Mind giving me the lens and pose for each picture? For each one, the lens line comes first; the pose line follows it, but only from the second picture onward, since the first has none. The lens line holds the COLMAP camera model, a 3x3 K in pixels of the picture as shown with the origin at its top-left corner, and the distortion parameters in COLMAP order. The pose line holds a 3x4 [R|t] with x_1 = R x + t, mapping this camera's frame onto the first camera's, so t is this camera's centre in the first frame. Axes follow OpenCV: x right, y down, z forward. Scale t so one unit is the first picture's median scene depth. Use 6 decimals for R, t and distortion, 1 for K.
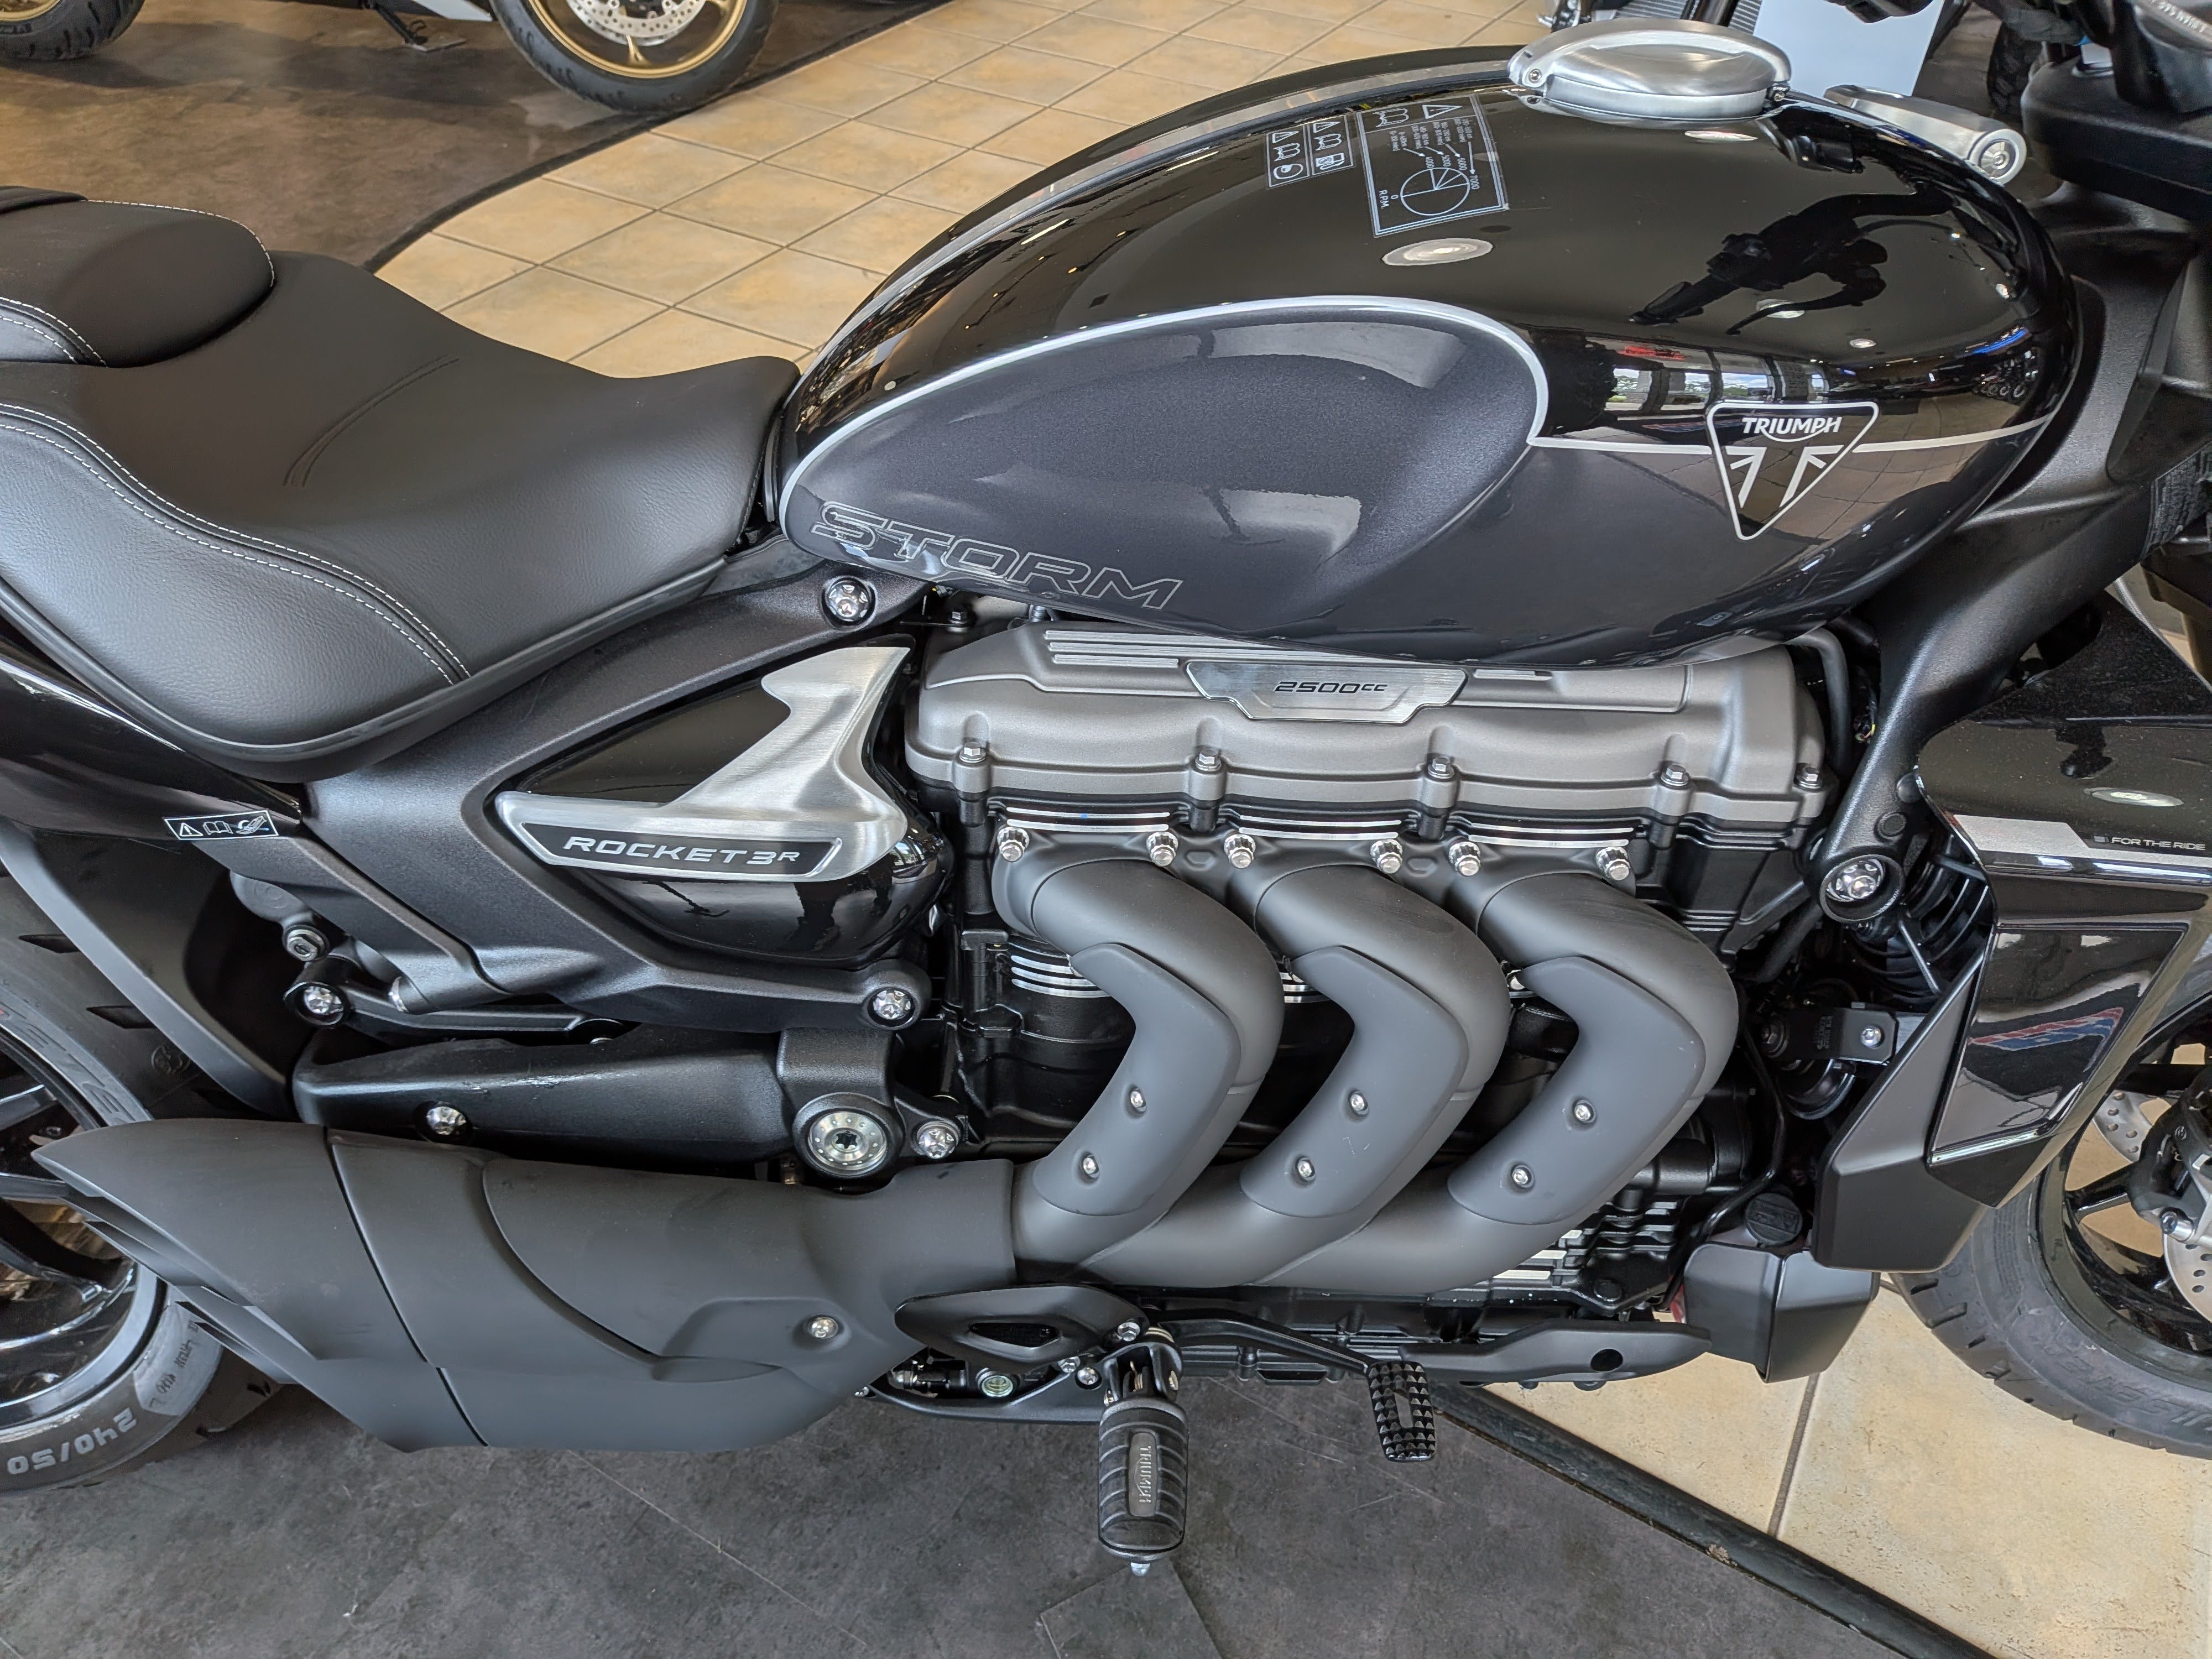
lens RADIAL K [[1606.2, 0, 1129.3], [0, 1606.2, 796.3], [0, 0, 1]] dist [-0.004121, -0.010198]
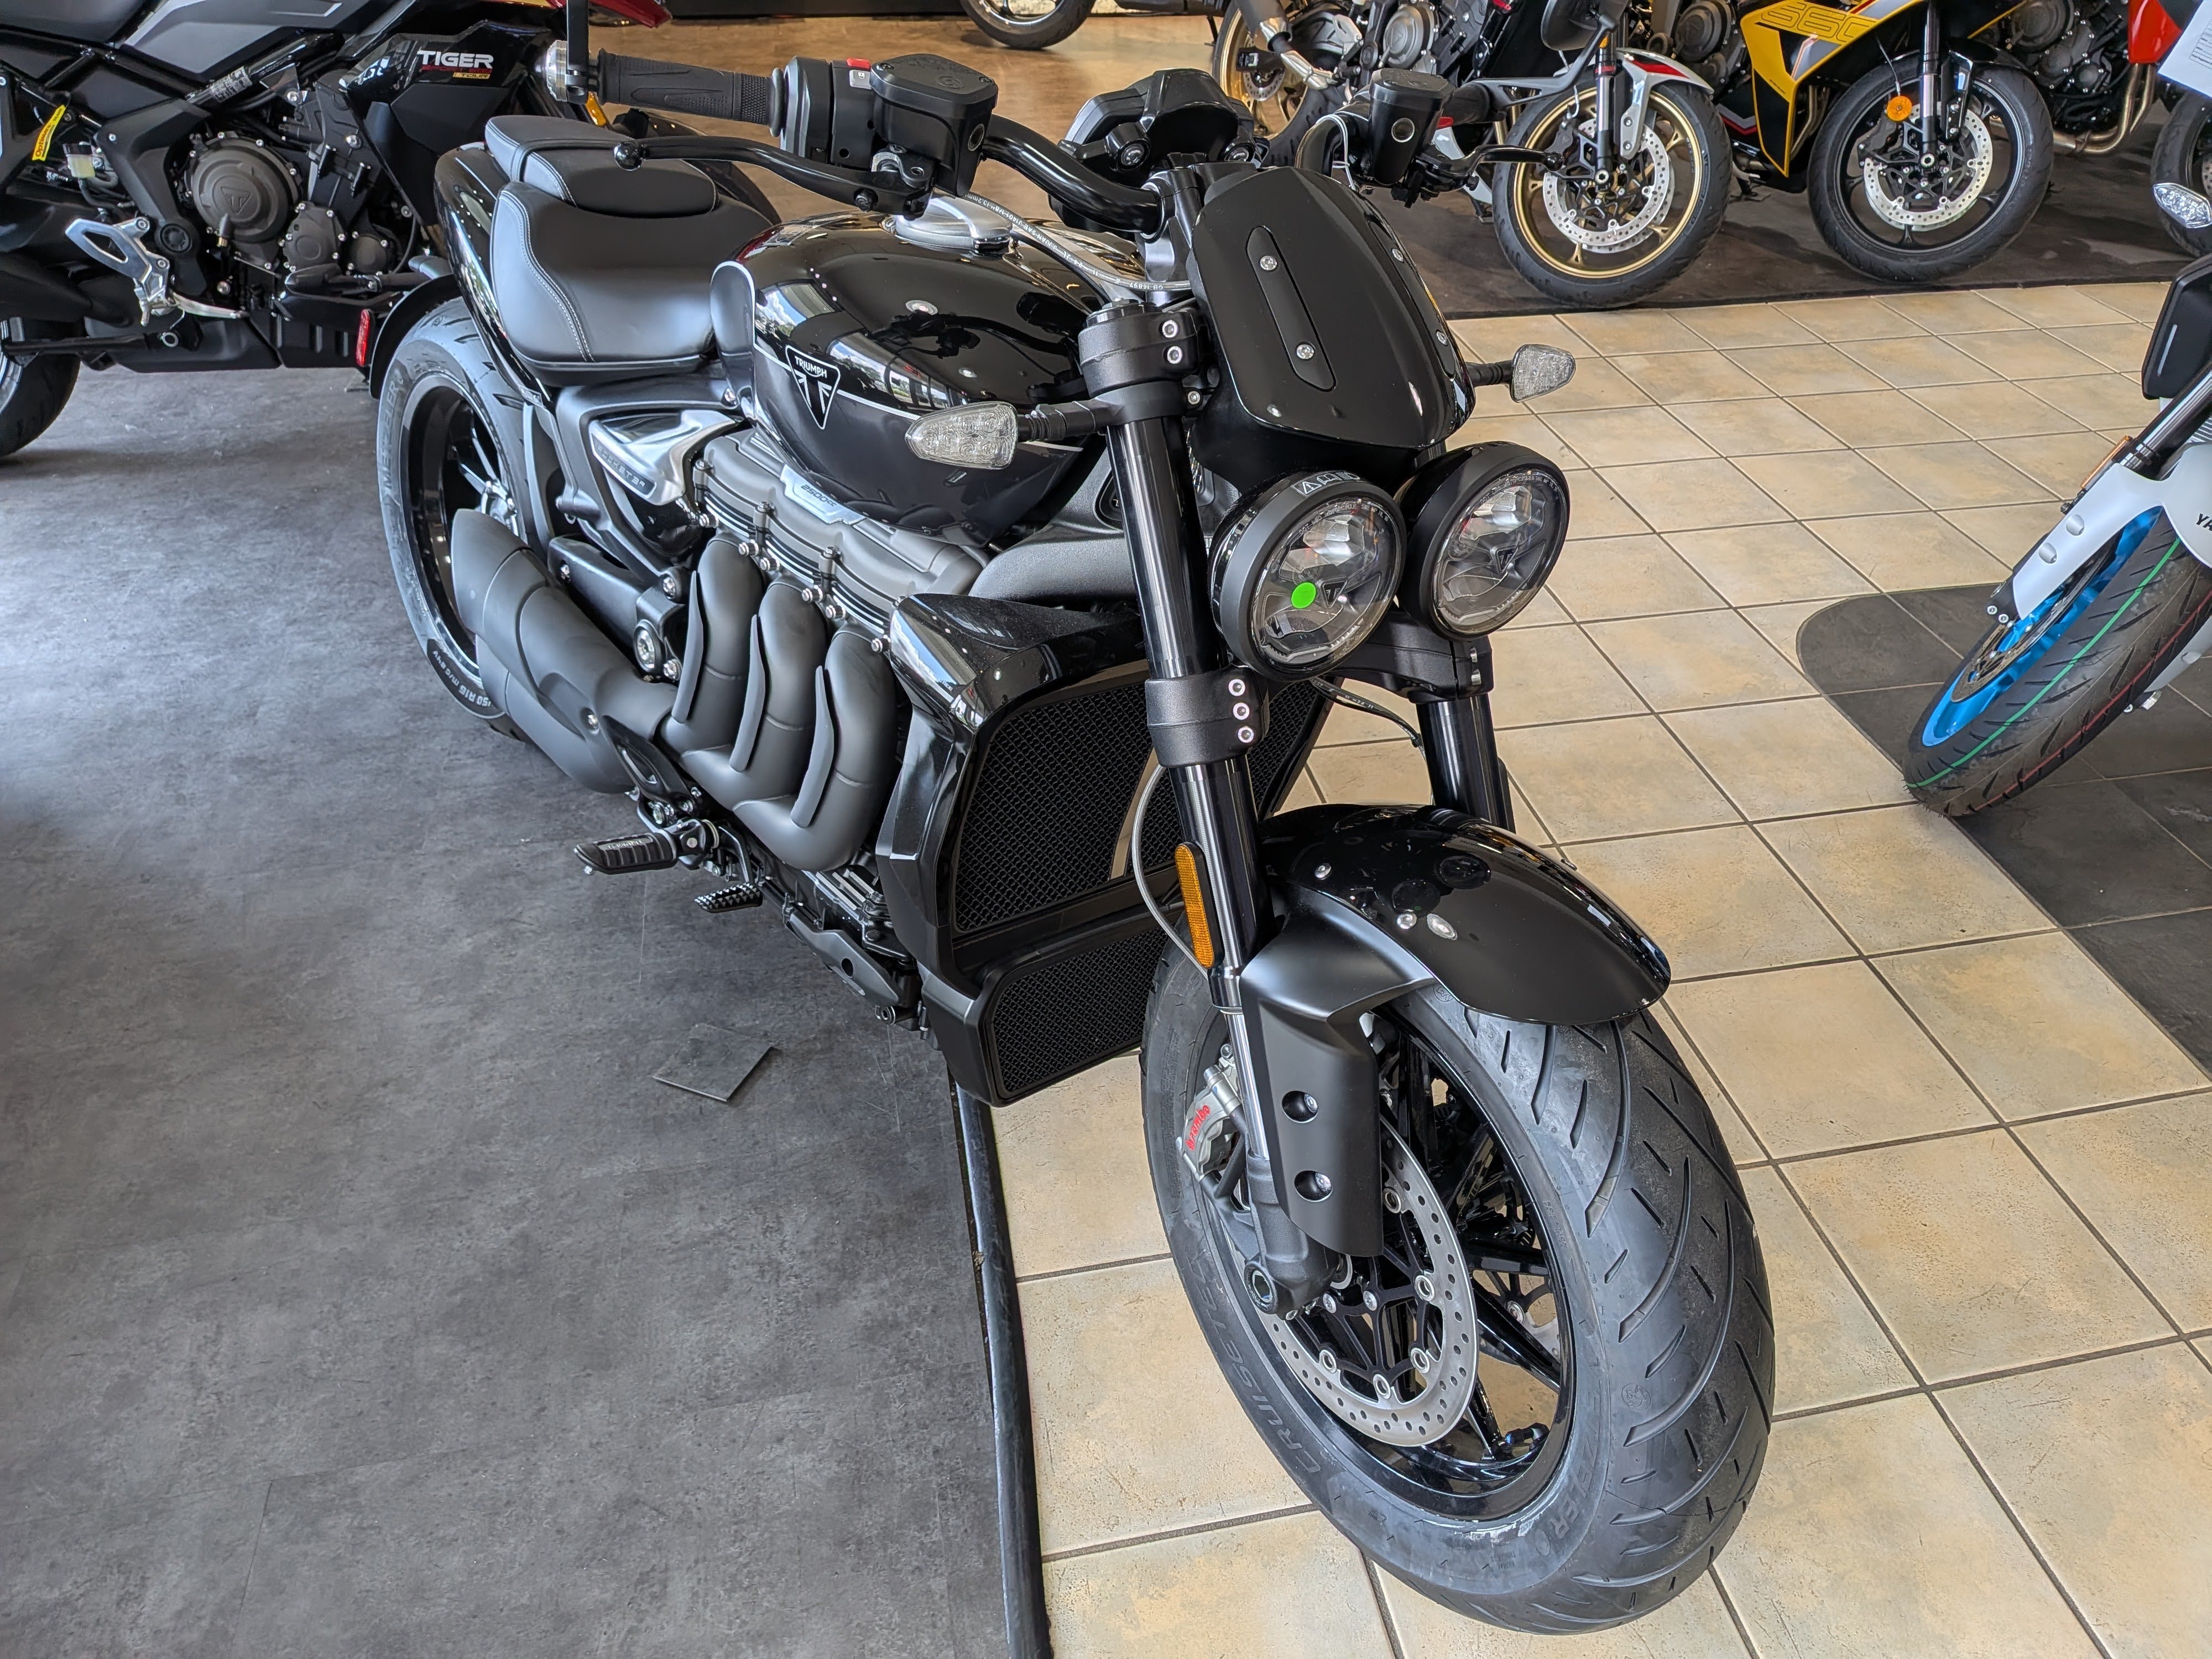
lens RADIAL K [[1606.2, 0, 1192.6], [0, 1606.2, 813.1], [0, 0, 1]] dist [-0.004121, -0.010198]
pose [[0.671119, 0.430313, -0.603681, 1.661581], [-0.495618, 0.866005, 0.066318, -0.082607], [0.551328, 0.254688, 0.794463, -0.182805]]
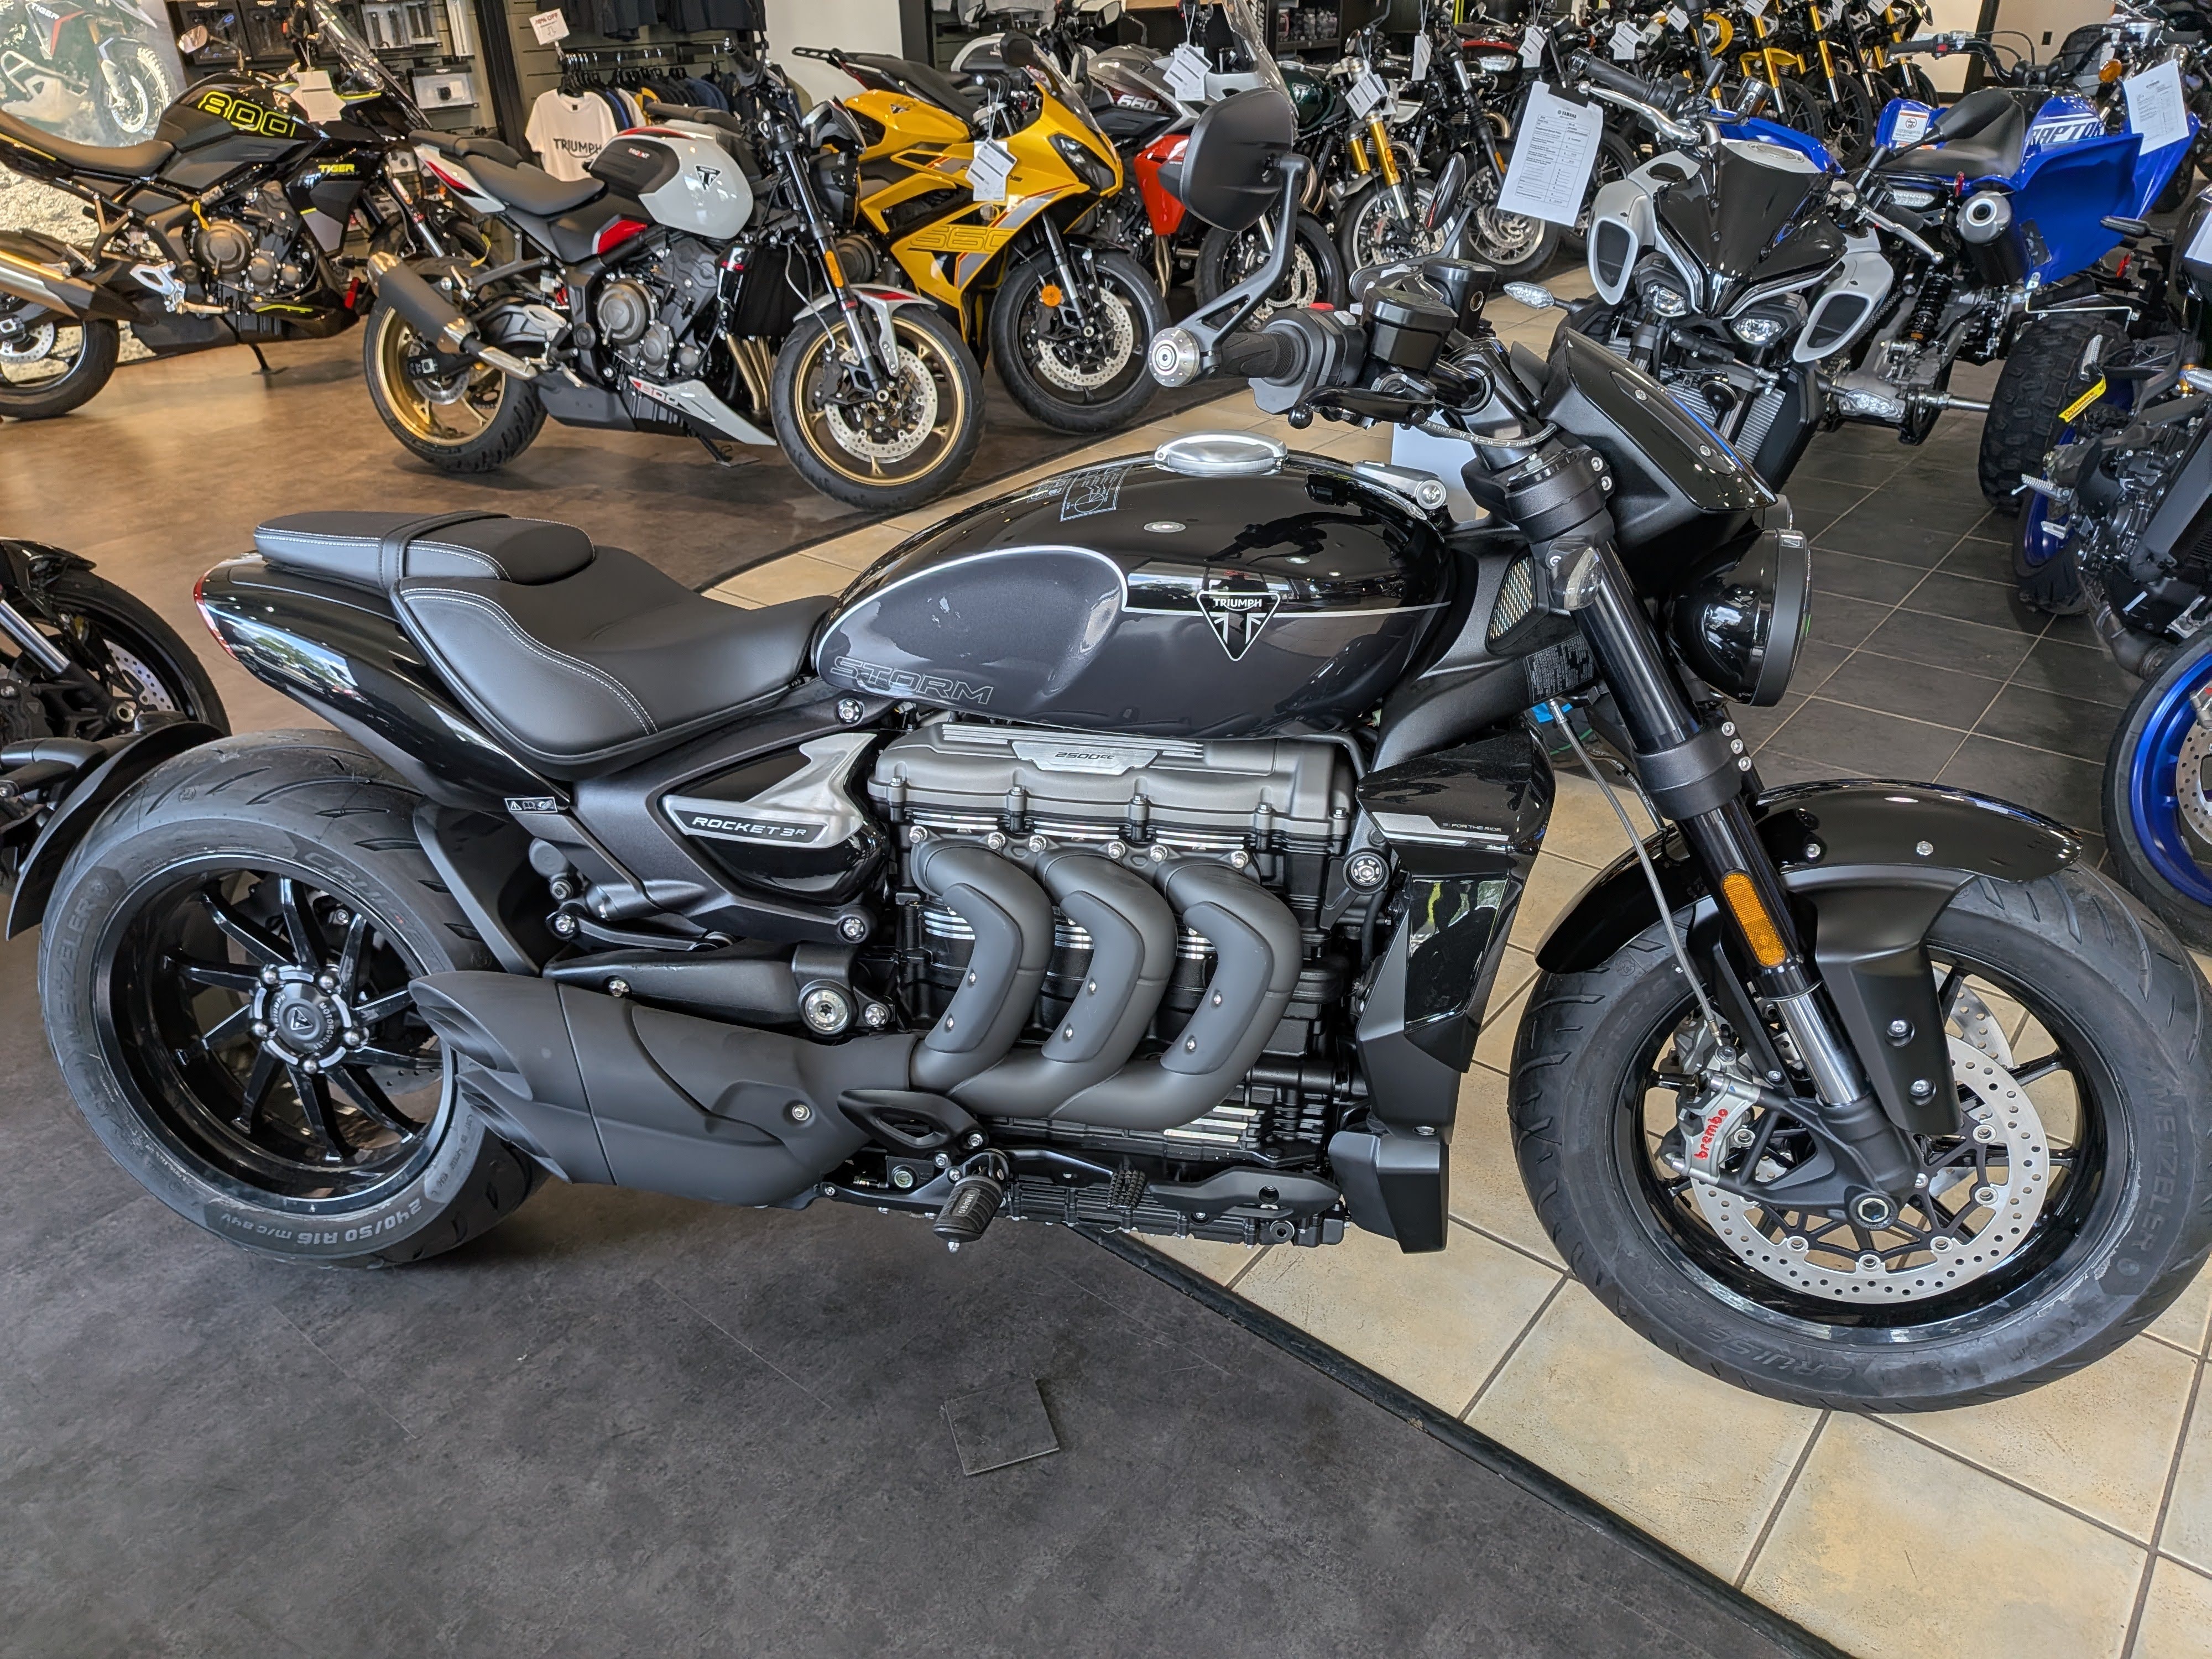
lens RADIAL K [[1606.2, 0, 1118.7], [0, 1606.2, 808.8], [0, 0, 1]] dist [-0.004121, -0.010198]
pose [[0.986834, 0.033210, -0.158287, 0.439752], [-0.068683, 0.972109, -0.224246, 0.389994], [0.146425, 0.232165, 0.961592, -0.759213]]
